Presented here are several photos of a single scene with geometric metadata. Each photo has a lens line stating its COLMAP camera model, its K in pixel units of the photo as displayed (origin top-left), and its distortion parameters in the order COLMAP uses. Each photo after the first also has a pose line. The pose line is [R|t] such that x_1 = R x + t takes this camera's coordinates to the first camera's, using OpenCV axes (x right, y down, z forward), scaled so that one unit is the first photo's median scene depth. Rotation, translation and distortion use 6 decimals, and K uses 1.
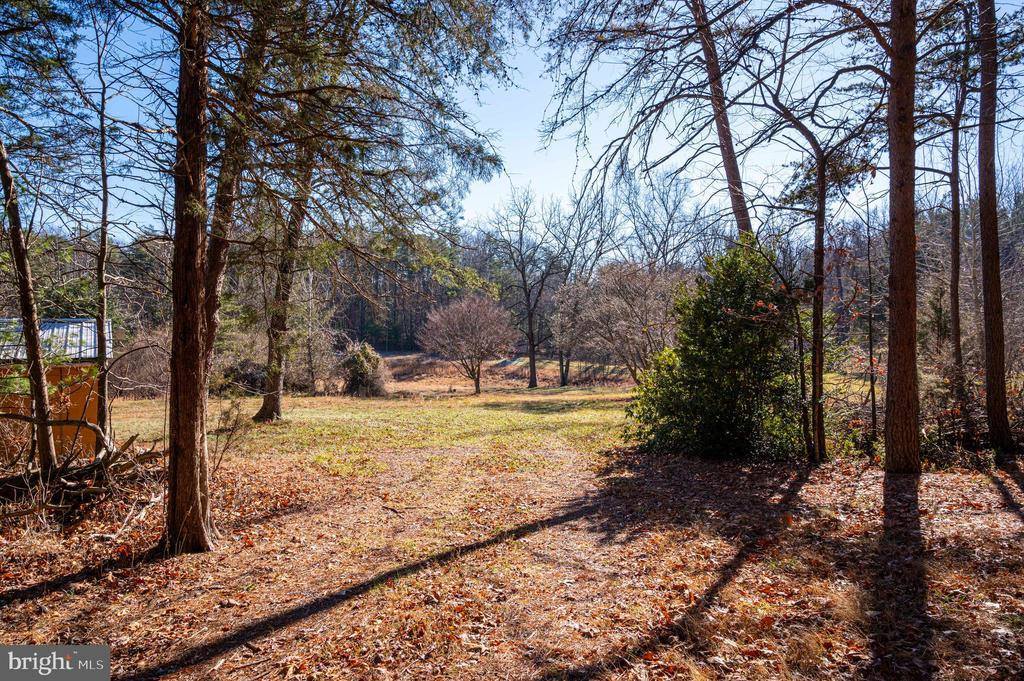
lens RADIAL K [[682.8, 0, 513.6], [0, 682.8, 339.0], [0, 0, 1]] dist [-0.000187, 0.002697]
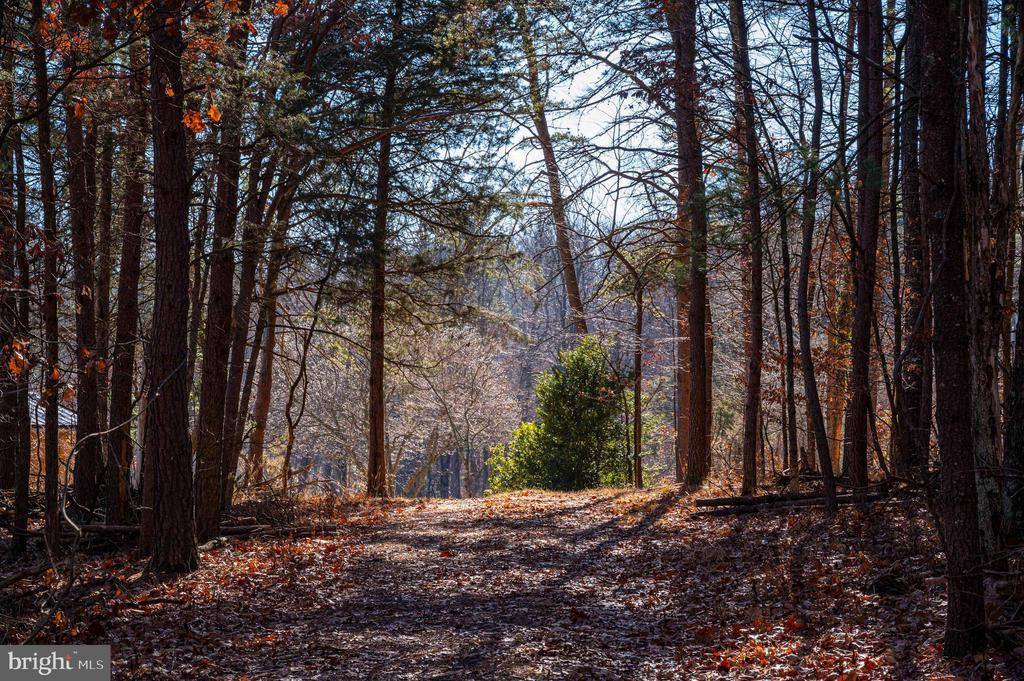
lens RADIAL K [[2114.1, 0, 512.0], [0, 2114.1, 340.6], [0, 0, 1]] dist [0.122123, 0.000000]
pose [[0.937411, 0.020140, 0.347641, -1.260800], [-0.001193, 0.998506, -0.054631, 0.084109], [-0.348222, 0.050797, 0.936035, -2.872181]]
